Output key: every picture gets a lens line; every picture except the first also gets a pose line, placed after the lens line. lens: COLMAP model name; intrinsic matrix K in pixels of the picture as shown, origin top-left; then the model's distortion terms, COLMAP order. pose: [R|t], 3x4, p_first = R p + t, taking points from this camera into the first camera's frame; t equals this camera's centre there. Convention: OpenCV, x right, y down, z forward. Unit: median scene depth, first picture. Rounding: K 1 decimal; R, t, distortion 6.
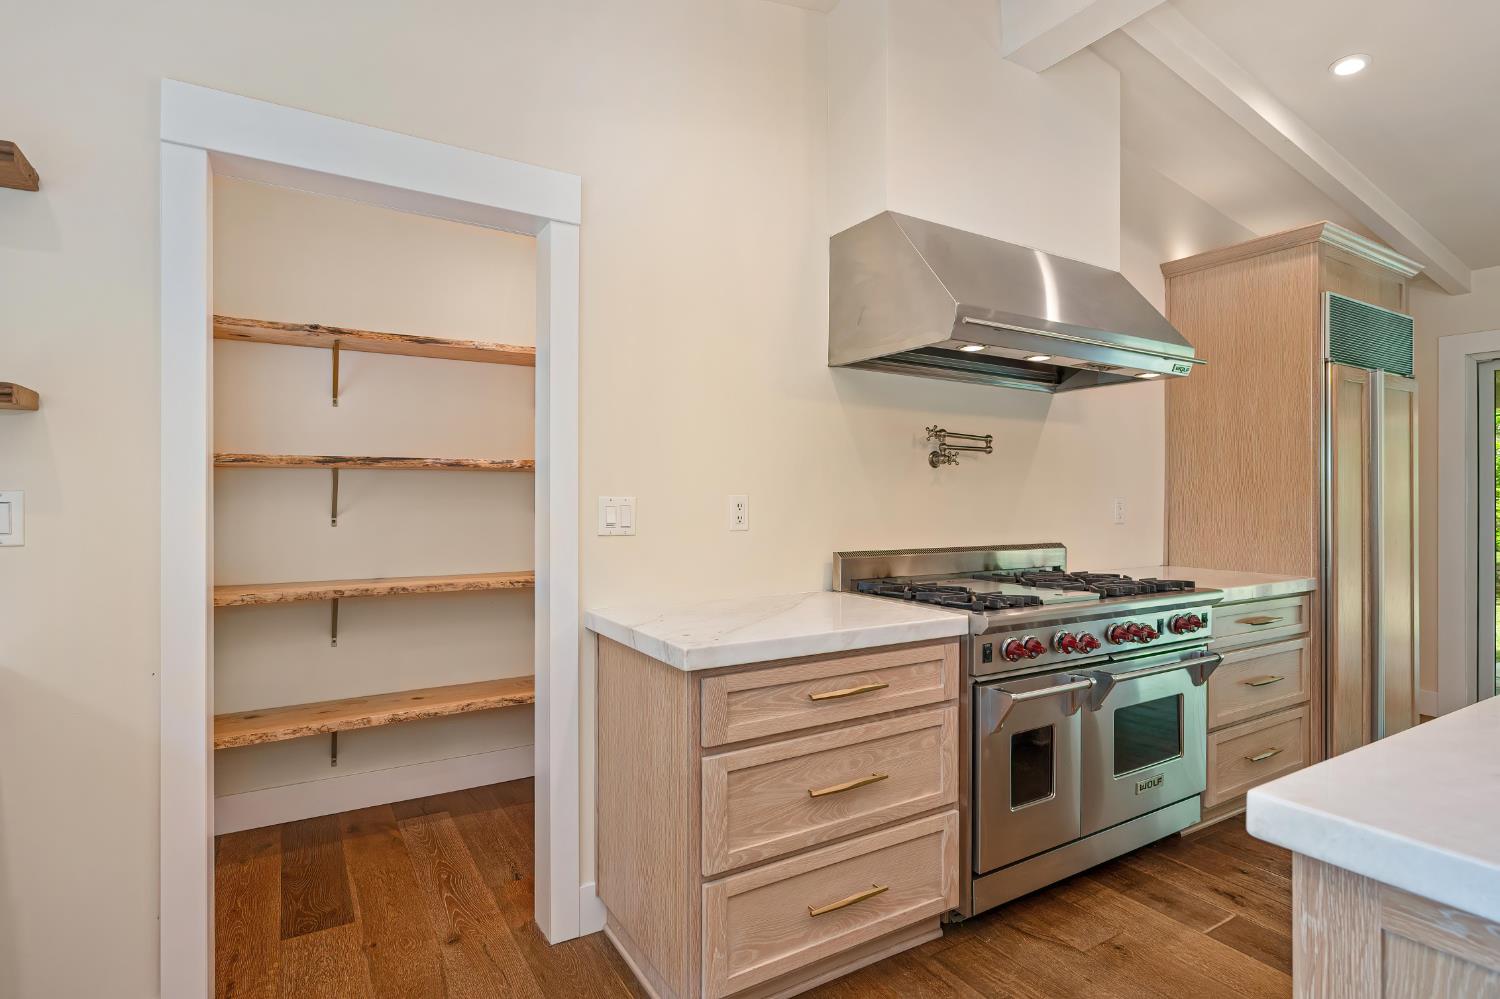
lens RADIAL K [[749.9, 0, 750.0], [0, 749.9, 499.5], [0, 0, 1]] dist [0.000573, 0.000067]
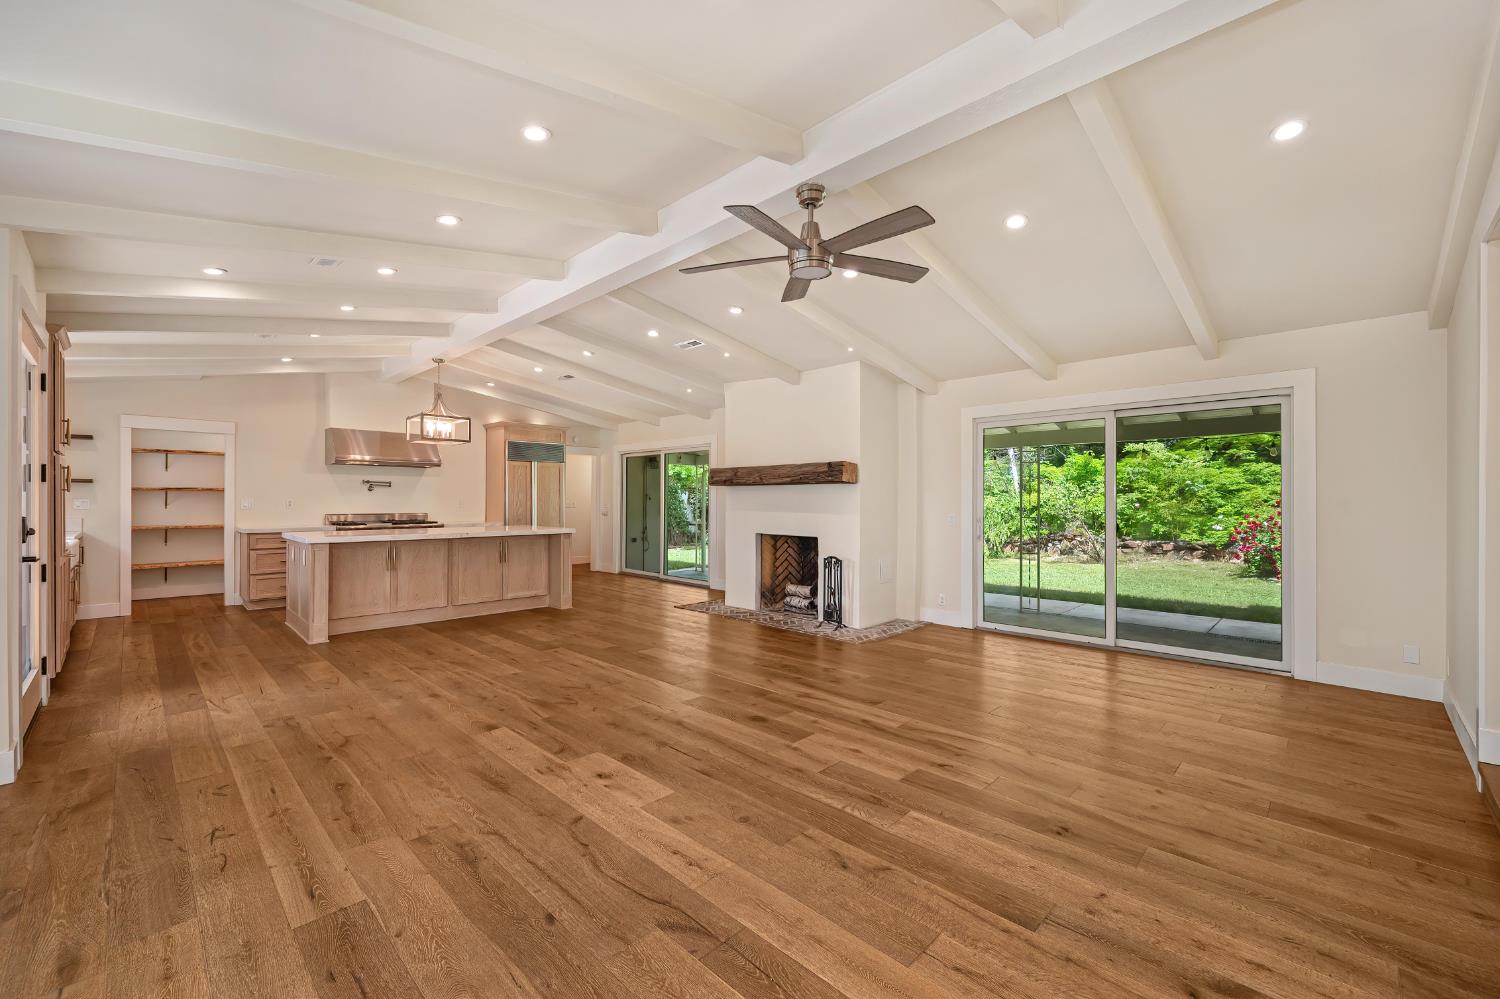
lens RADIAL K [[630.7, 0, 750.0], [0, 630.7, 499.5], [0, 0, 1]] dist [0.002342, -0.000251]
pose [[0.972495, 0.001173, 0.232921, 1.261776], [0.001788, 0.999920, -0.012498, 0.035348], [-0.232917, 0.012570, 0.972415, -2.221613]]
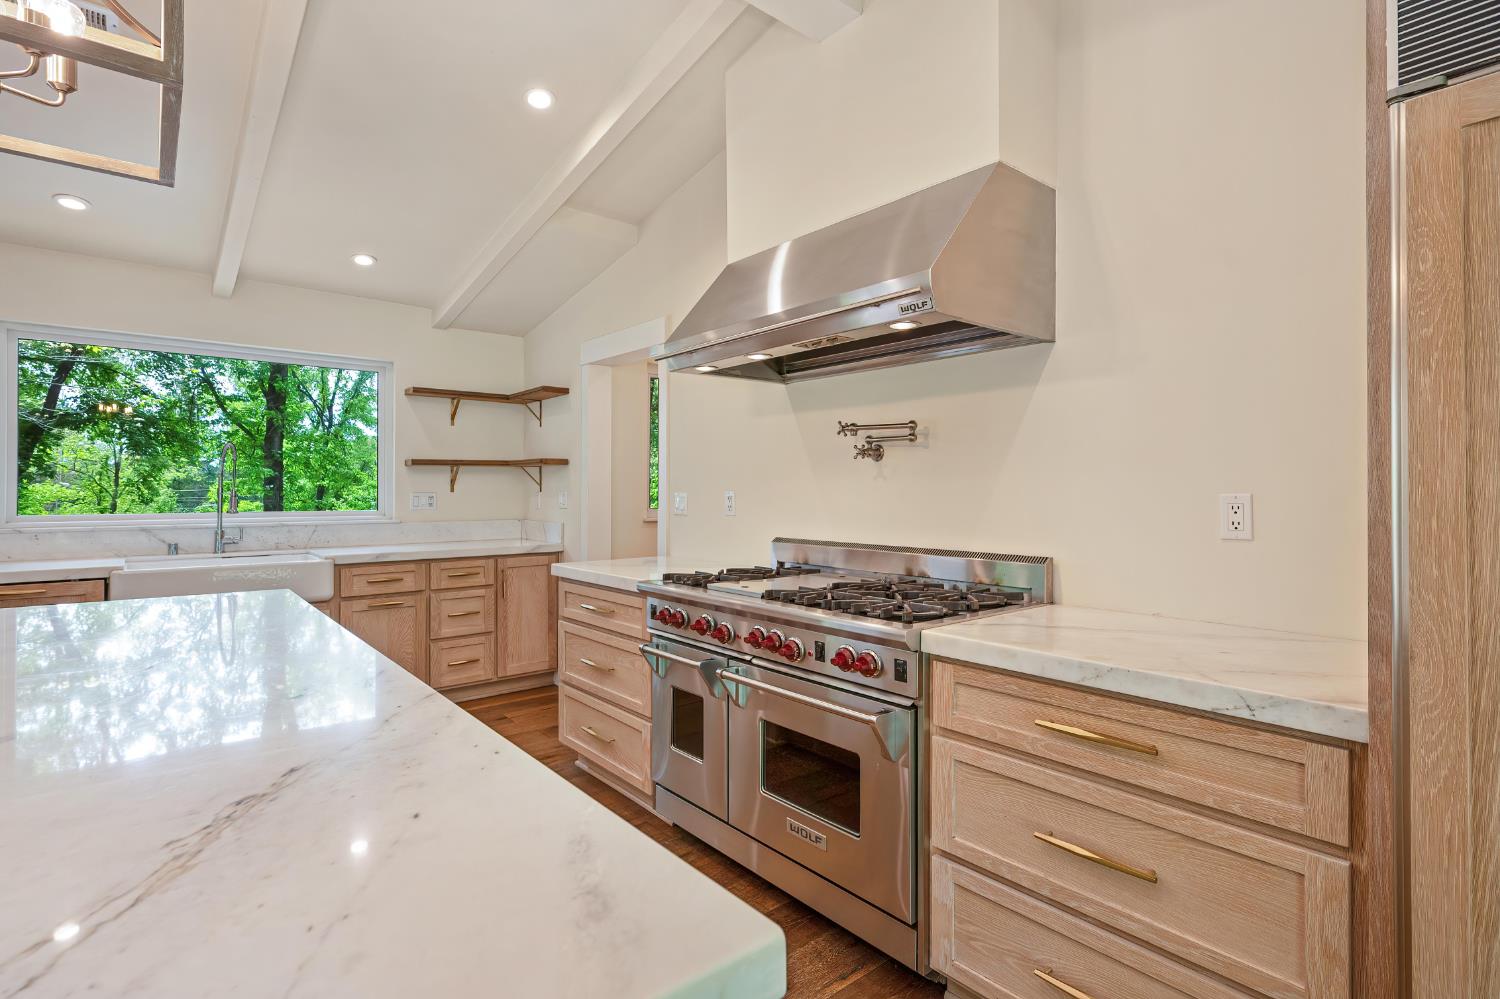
lens RADIAL K [[727.3, 0, 750.0], [0, 727.3, 499.5], [0, 0, 1]] dist [-0.001362, -0.000110]
pose [[0.153937, 0.006858, -0.988057, 1.129962], [-0.010440, 0.999931, 0.005313, 0.002565], [0.988026, 0.009497, 0.153998, 0.691765]]
